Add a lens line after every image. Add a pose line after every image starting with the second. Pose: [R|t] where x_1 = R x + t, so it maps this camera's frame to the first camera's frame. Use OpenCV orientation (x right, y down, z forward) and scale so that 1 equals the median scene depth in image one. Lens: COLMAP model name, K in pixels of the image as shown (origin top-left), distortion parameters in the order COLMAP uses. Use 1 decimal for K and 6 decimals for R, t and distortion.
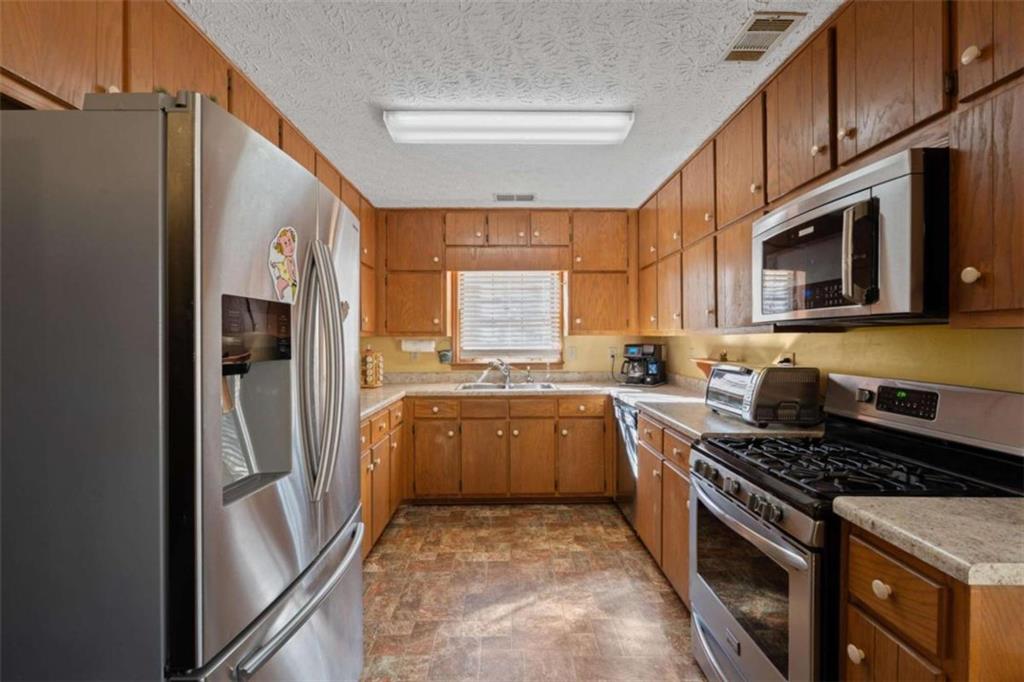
lens RADIAL K [[457.1, 0, 512.3], [0, 457.1, 339.8], [0, 0, 1]] dist [-0.003400, -0.000373]
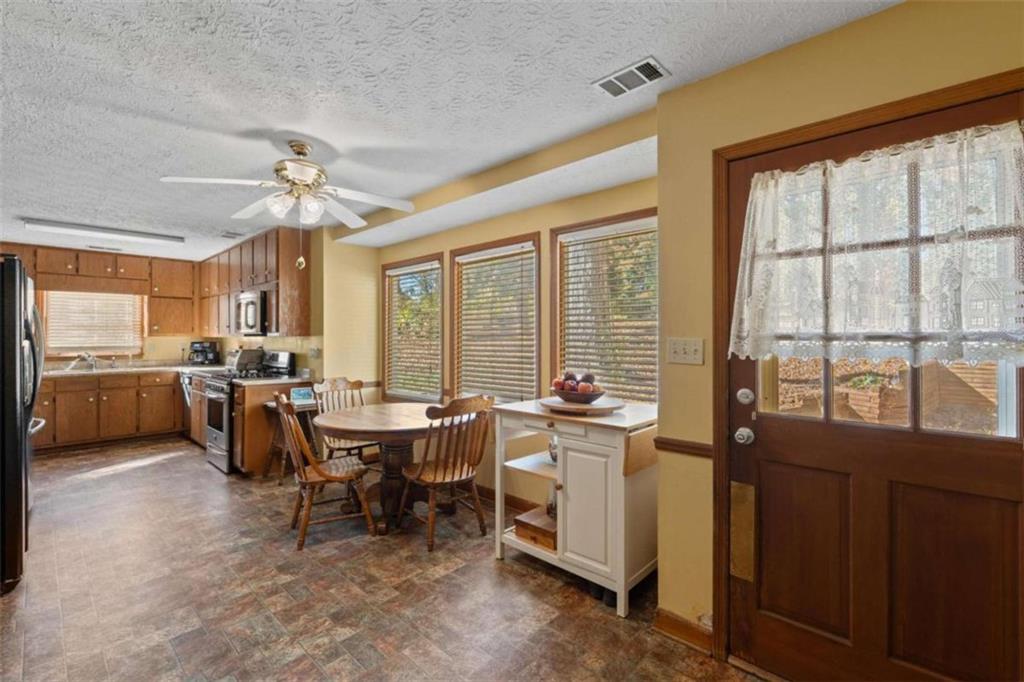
lens RADIAL K [[457.1, 0, 517.0], [0, 457.1, 334.3], [0, 0, 1]] dist [-0.003400, -0.000373]
pose [[0.697338, 0.005214, 0.716723, -0.117137], [0.001182, 0.999964, -0.008424, -0.002532], [-0.716741, 0.006722, 0.697307, -1.017859]]
